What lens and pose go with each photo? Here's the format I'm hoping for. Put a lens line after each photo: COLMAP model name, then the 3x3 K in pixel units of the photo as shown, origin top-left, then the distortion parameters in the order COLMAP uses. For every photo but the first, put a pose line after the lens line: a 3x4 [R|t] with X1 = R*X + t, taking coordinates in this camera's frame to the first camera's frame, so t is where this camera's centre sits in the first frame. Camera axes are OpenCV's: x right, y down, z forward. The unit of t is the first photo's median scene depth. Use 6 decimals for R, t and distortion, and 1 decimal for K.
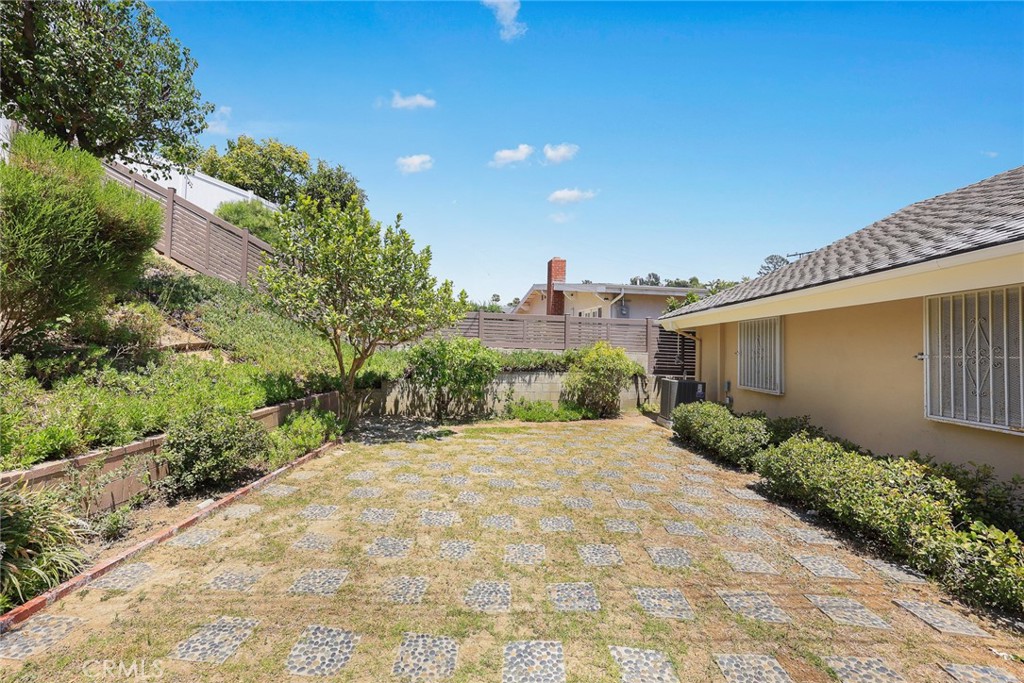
lens RADIAL K [[425.6, 0, 476.1], [0, 425.6, 338.3], [0, 0, 1]] dist [-0.000556, -0.000041]
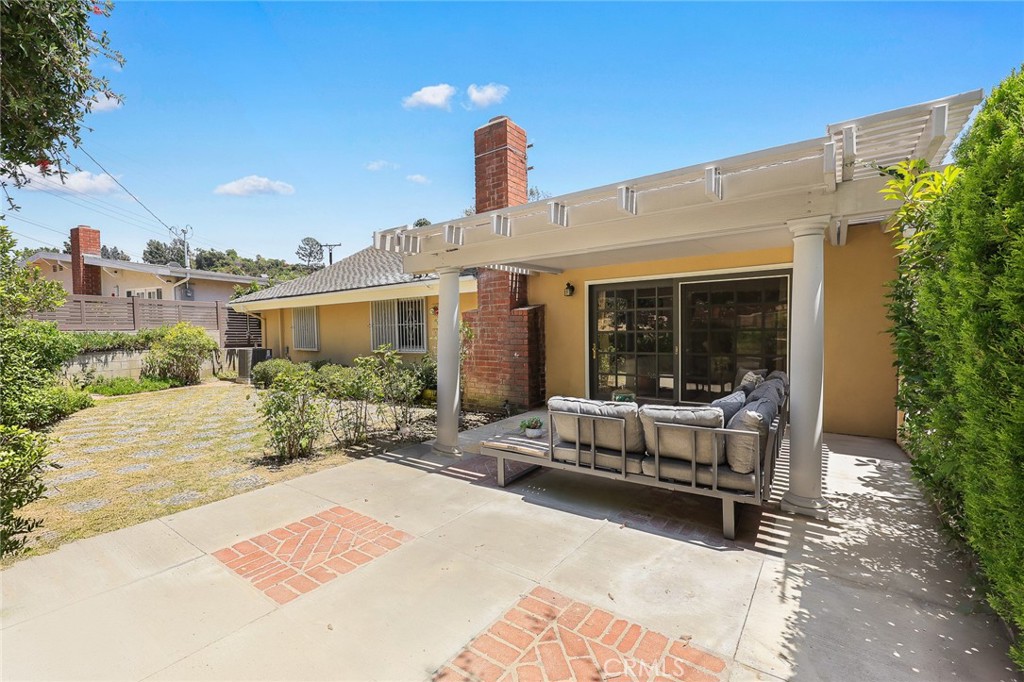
lens RADIAL K [[441.3, 0, 512.0], [0, 441.3, 341.0], [0, 0, 1]] dist [-0.000921, -0.000037]
pose [[0.510312, -0.055114, 0.858222, -0.293347], [0.007990, 0.998205, 0.059353, -0.004720], [-0.859952, -0.023432, 0.509836, -0.415270]]
